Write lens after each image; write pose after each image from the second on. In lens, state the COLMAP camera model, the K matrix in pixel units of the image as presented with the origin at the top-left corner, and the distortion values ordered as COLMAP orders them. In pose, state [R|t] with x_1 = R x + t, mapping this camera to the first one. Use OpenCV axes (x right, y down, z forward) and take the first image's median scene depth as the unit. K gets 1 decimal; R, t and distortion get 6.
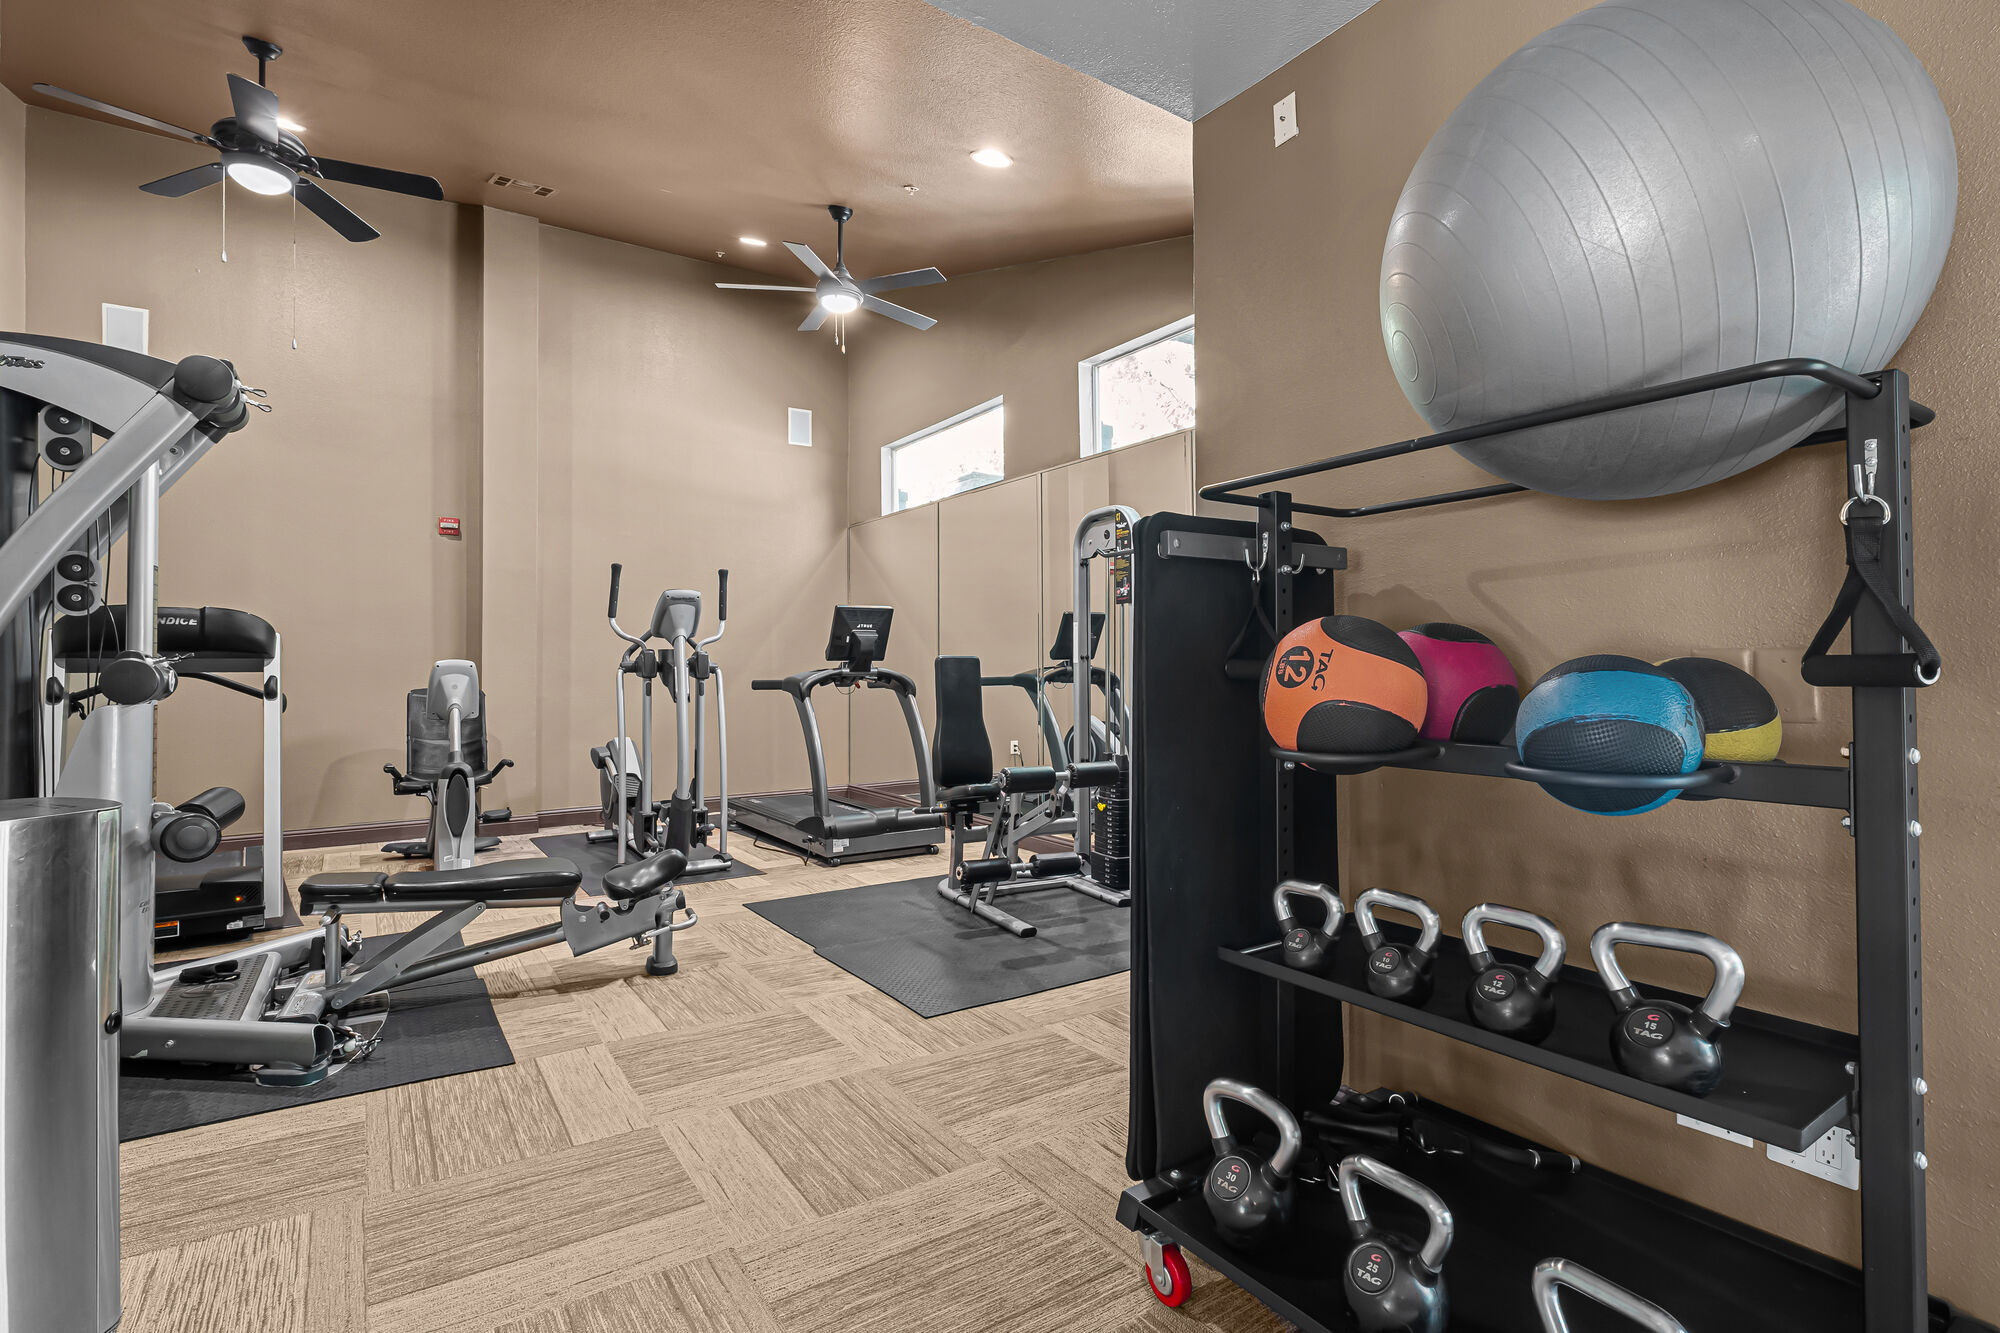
lens RADIAL K [[941.4, 0, 1000.7], [0, 941.4, 656.3], [0, 0, 1]] dist [-0.003103, -0.000031]
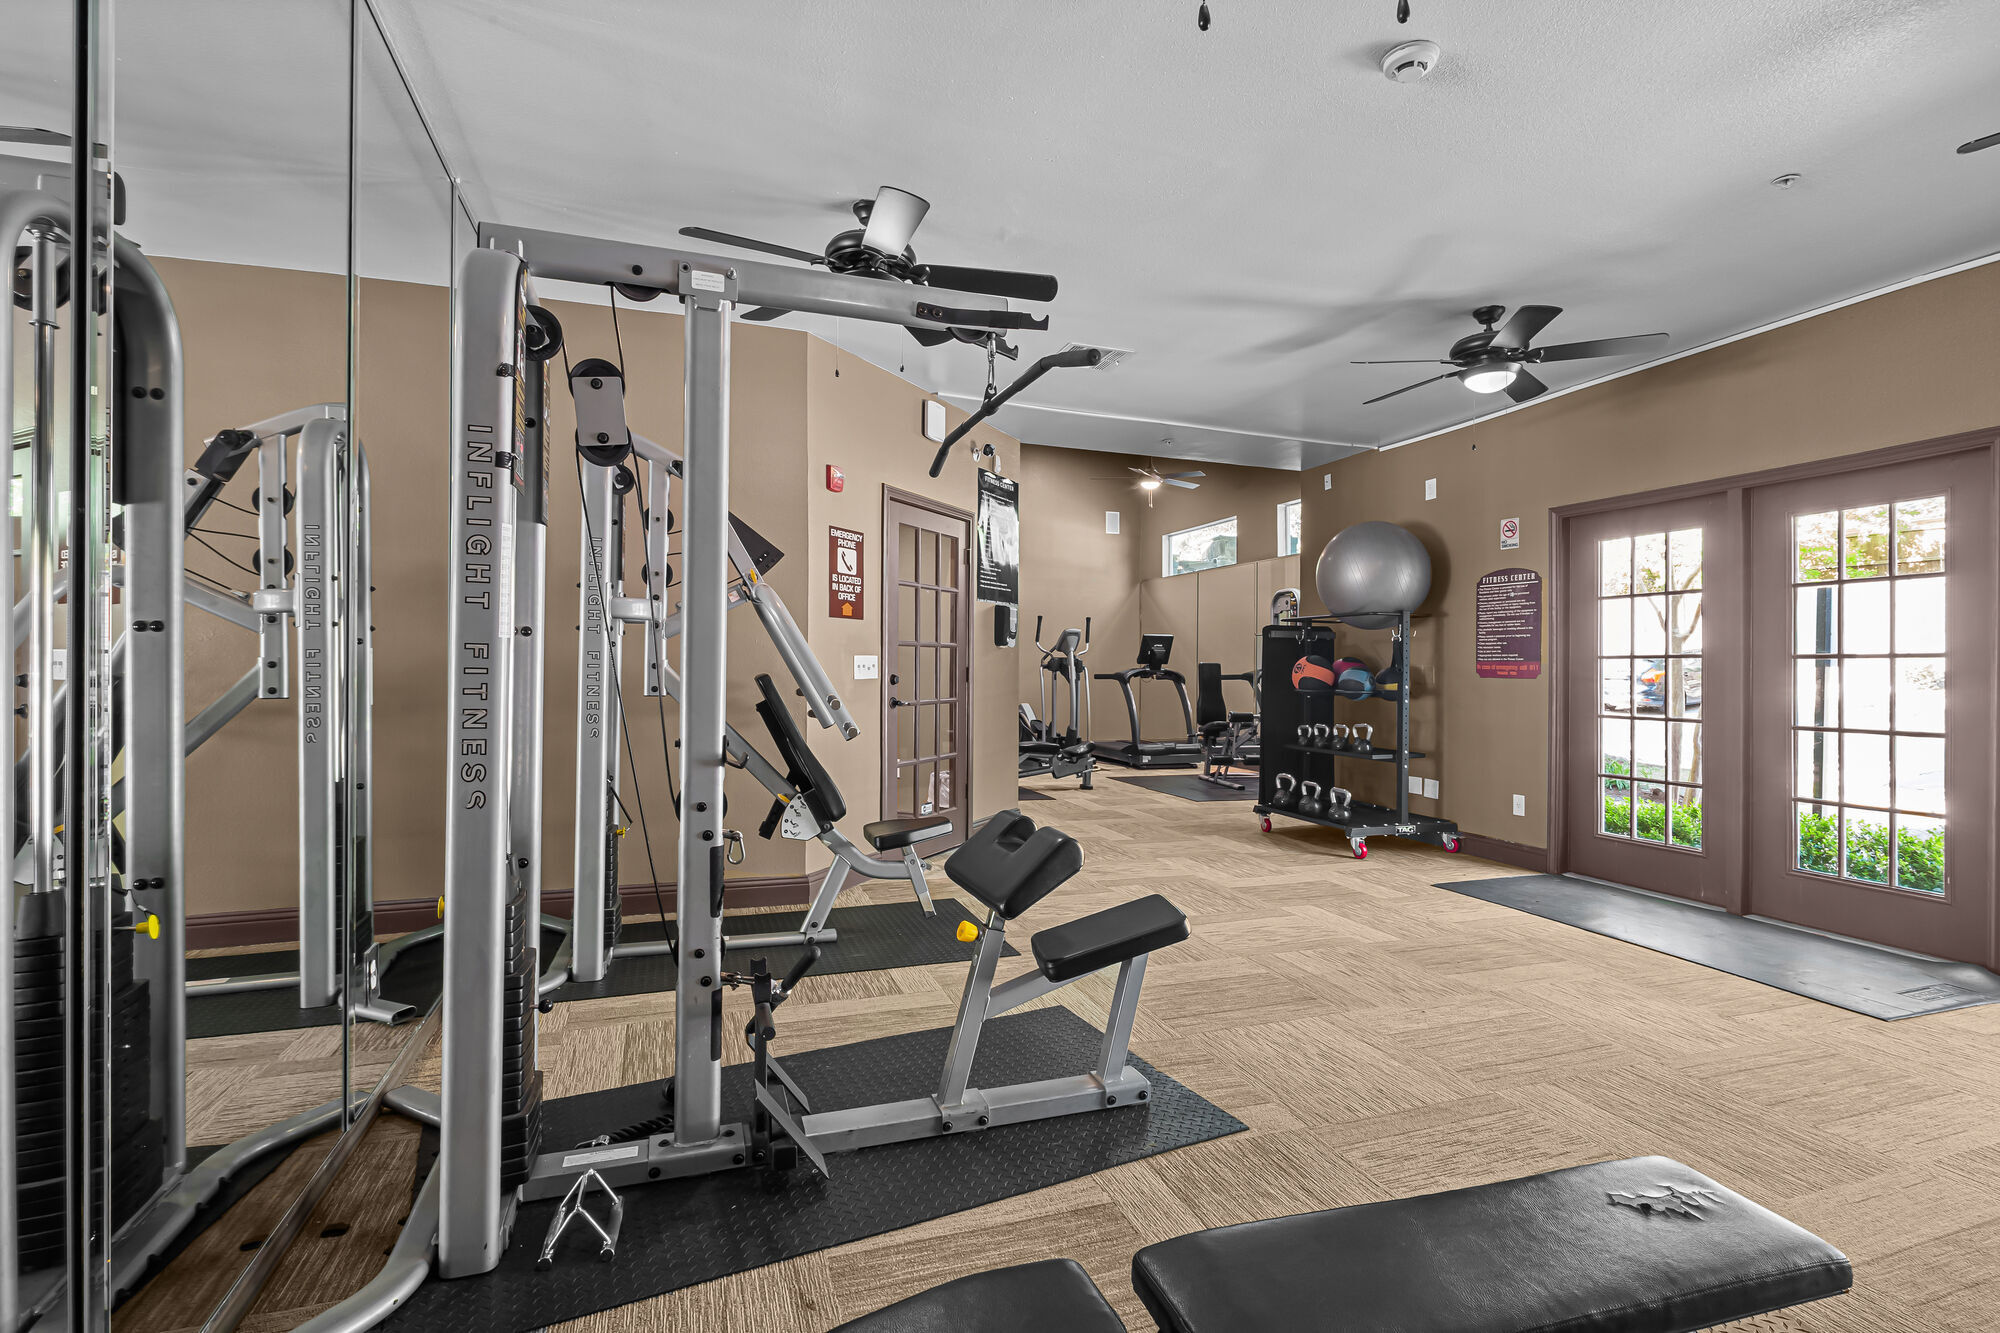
lens RADIAL K [[941.4, 0, 1004.3], [0, 941.4, 657.5], [0, 0, 1]] dist [-0.003103, -0.000031]
pose [[0.967812, 0.011319, -0.251419, 0.032345], [-0.011569, 0.999933, 0.000483, -0.006503], [0.251408, 0.002441, 0.967878, -0.955942]]
